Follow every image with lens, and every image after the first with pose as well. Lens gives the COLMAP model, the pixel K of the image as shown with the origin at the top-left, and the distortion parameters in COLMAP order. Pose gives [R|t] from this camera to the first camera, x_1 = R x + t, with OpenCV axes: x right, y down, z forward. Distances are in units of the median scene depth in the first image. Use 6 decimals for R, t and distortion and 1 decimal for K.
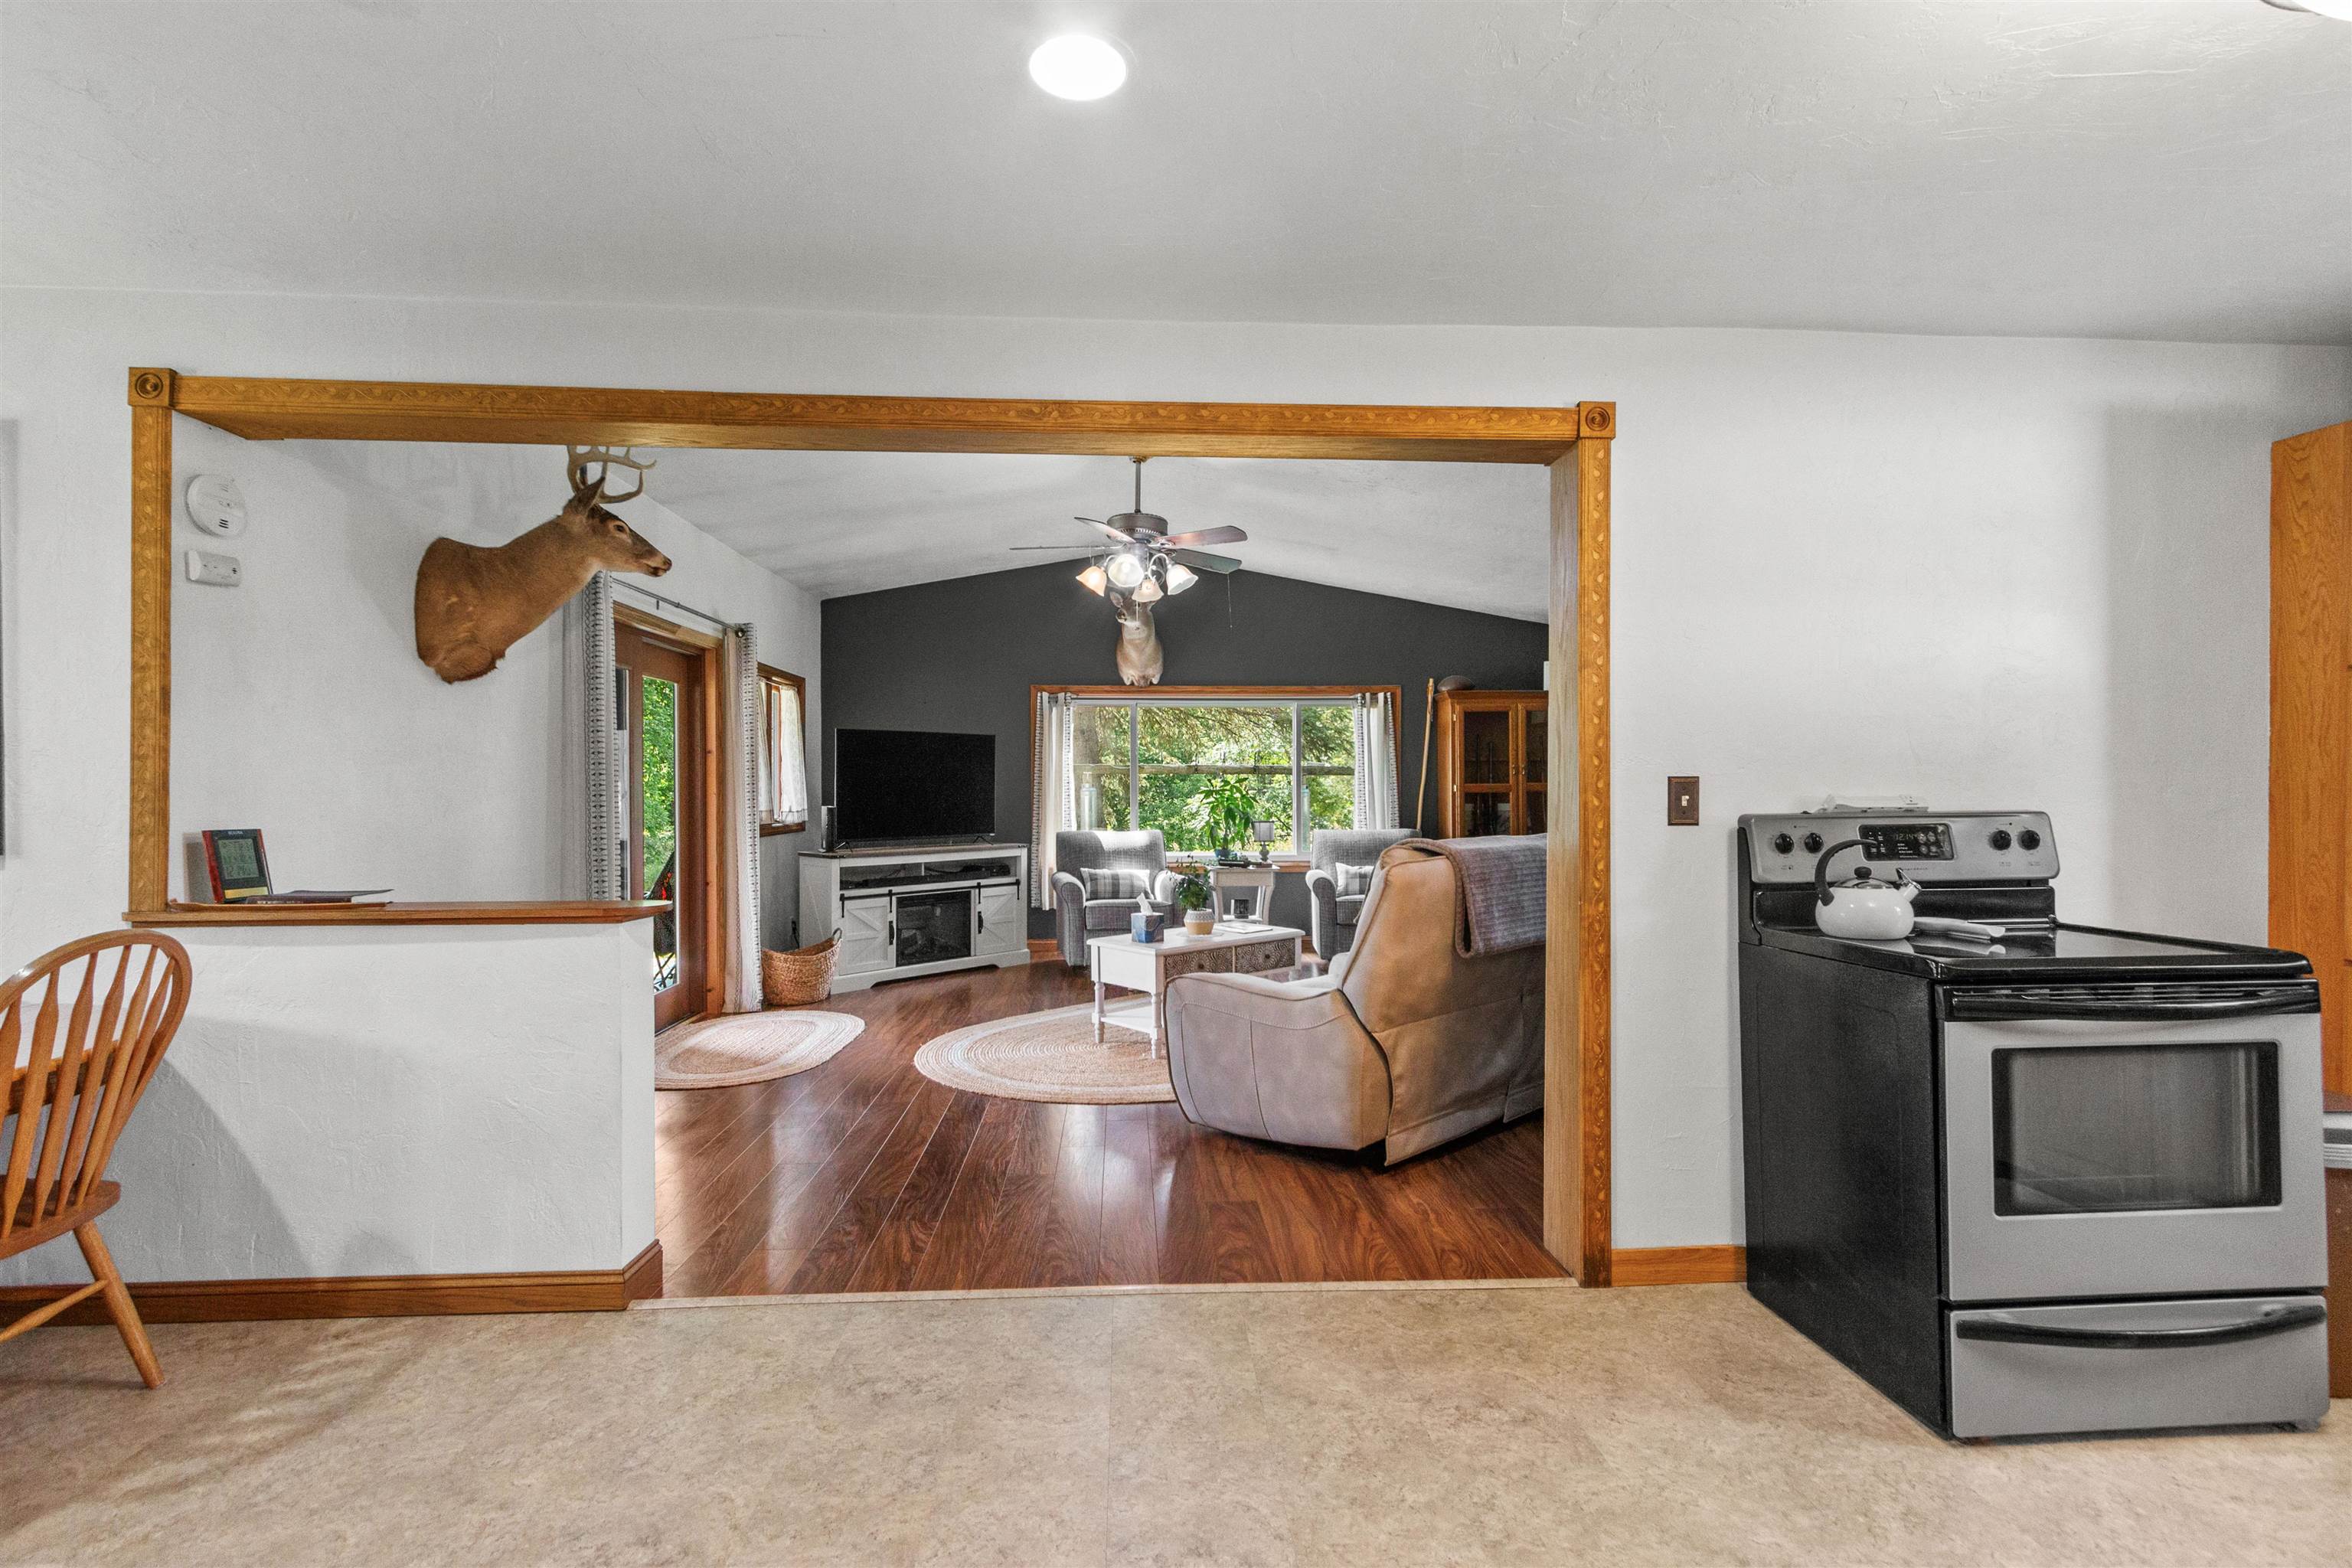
lens RADIAL K [[1094.4, 0, 1181.9], [0, 1094.4, 775.9], [0, 0, 1]] dist [0.003660, 0.000309]
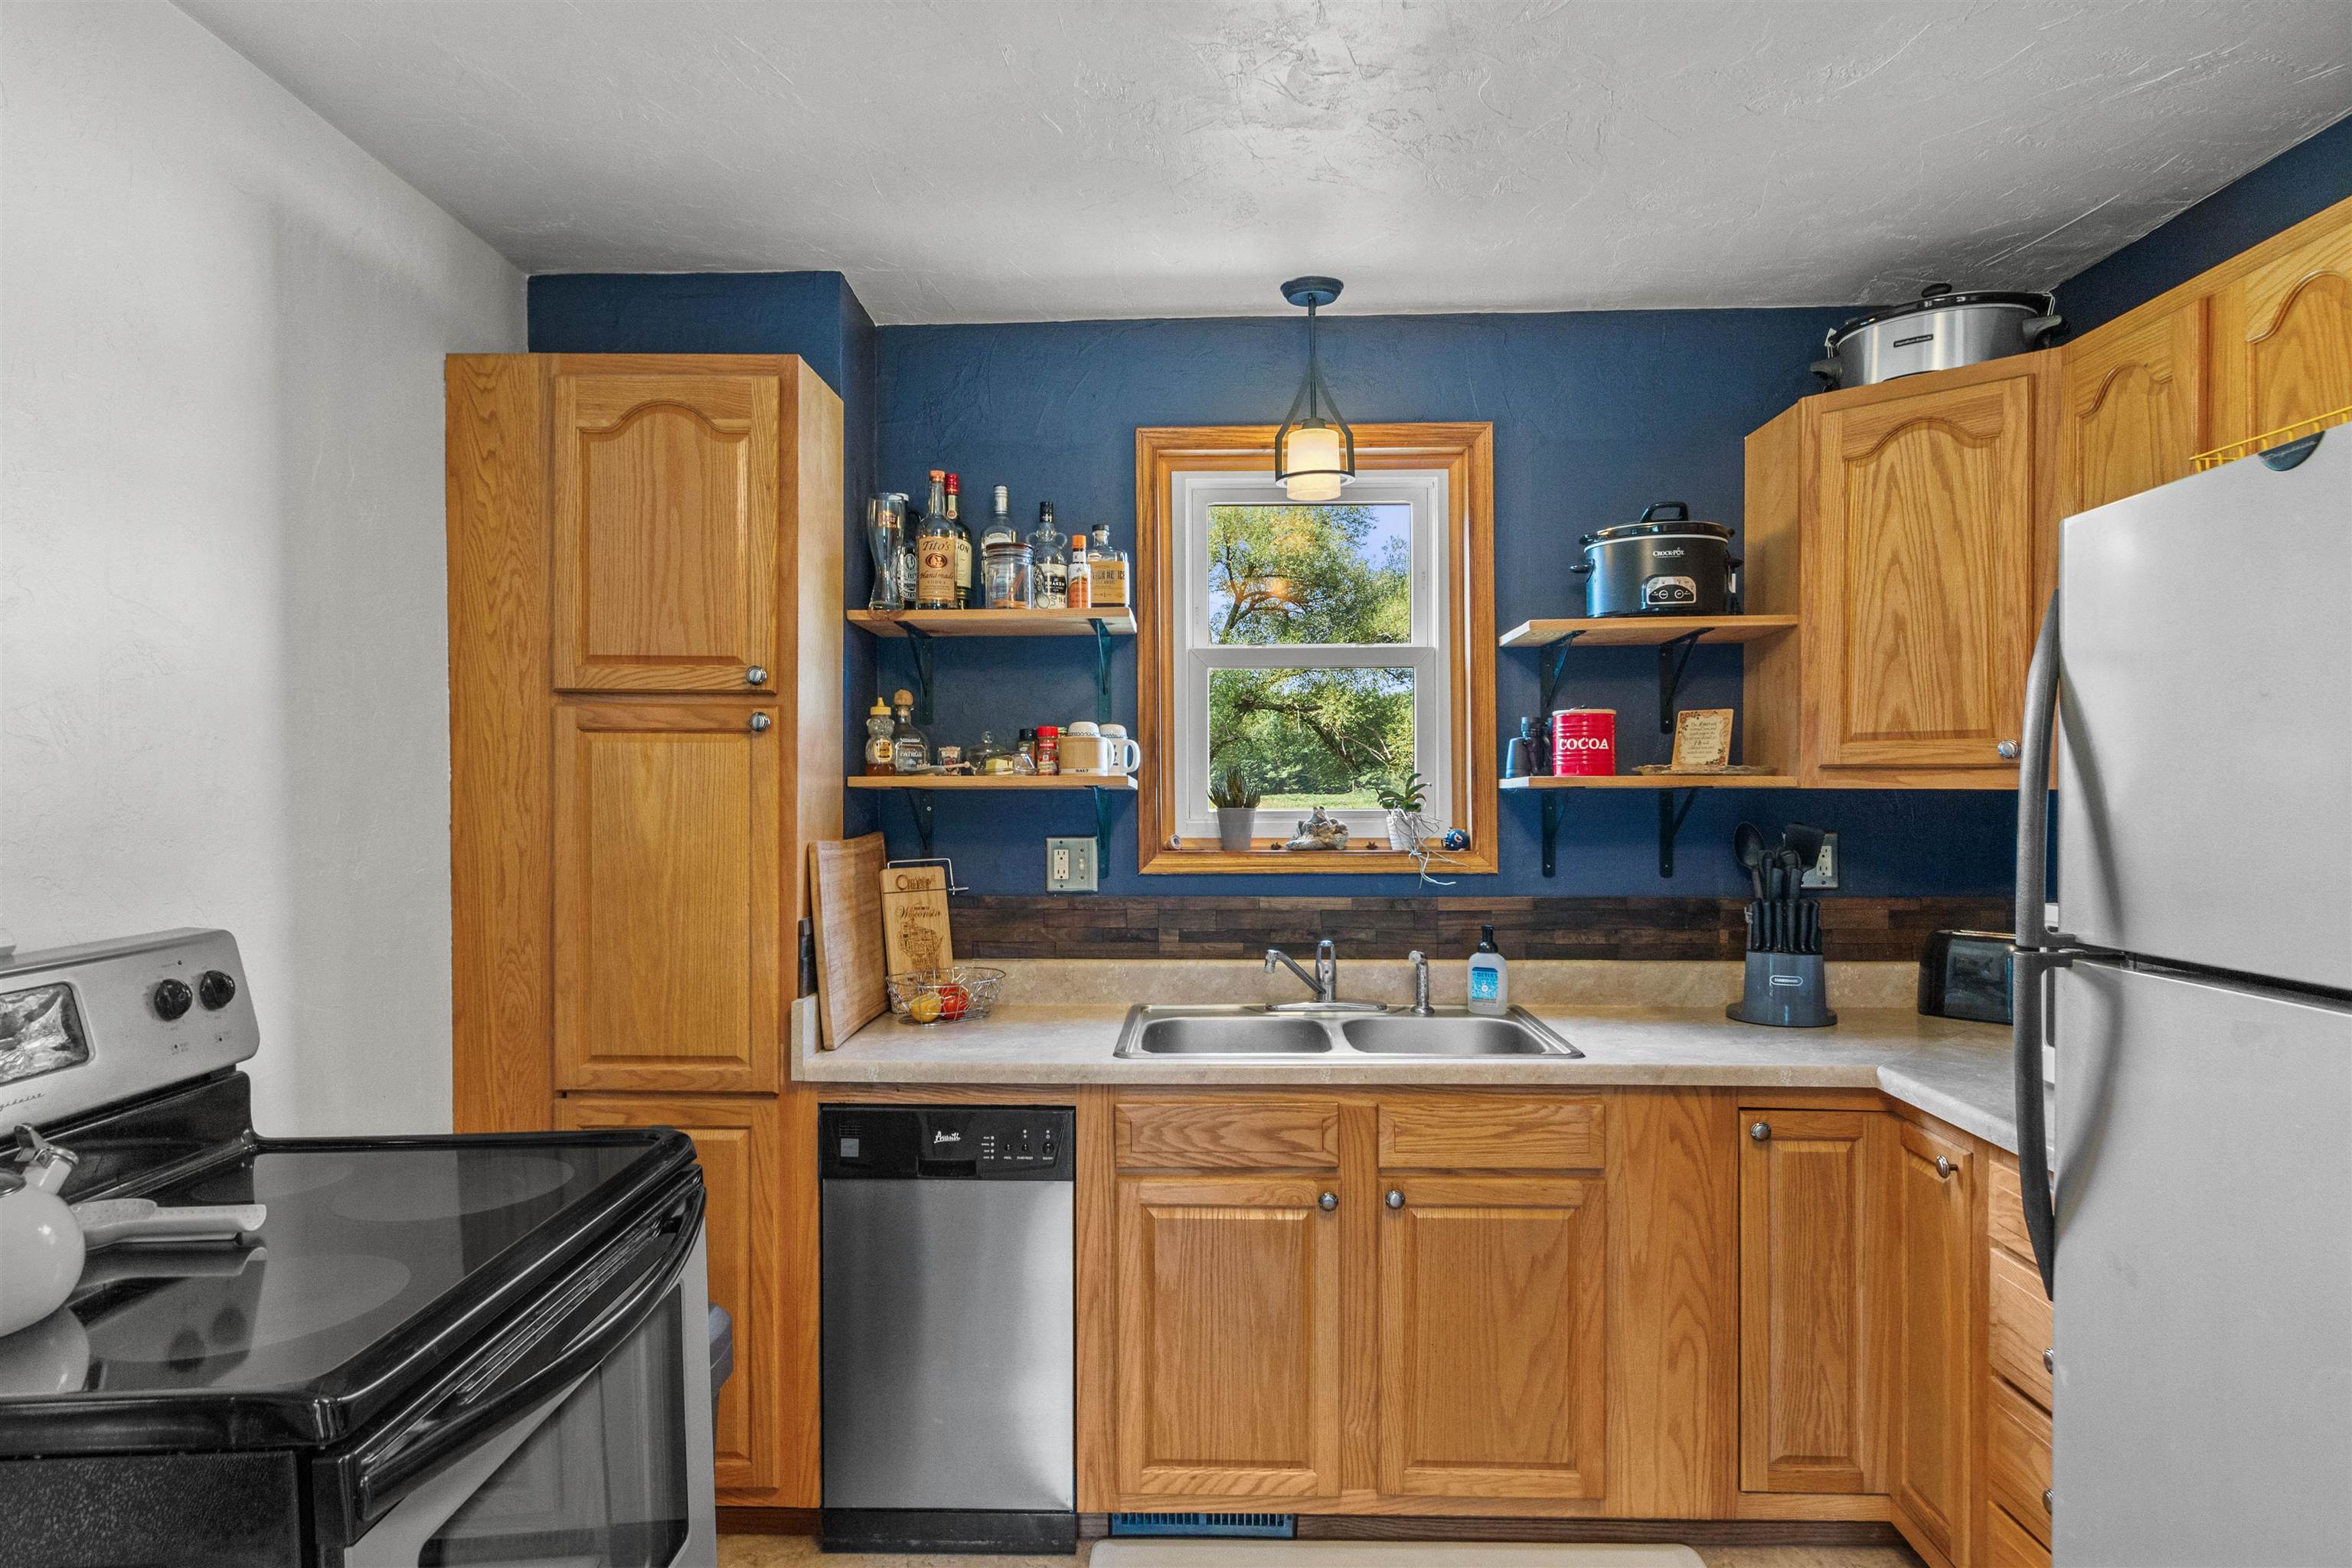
lens RADIAL K [[1364.2, 0, 1173.8], [0, 1364.2, 794.7], [0, 0, 1]] dist [-0.000907, -0.000627]
pose [[0.063043, -0.011857, 0.997940, 0.170427], [-0.003801, 0.999919, 0.012121, -0.040597], [-0.998004, -0.004557, 0.062993, 0.509765]]
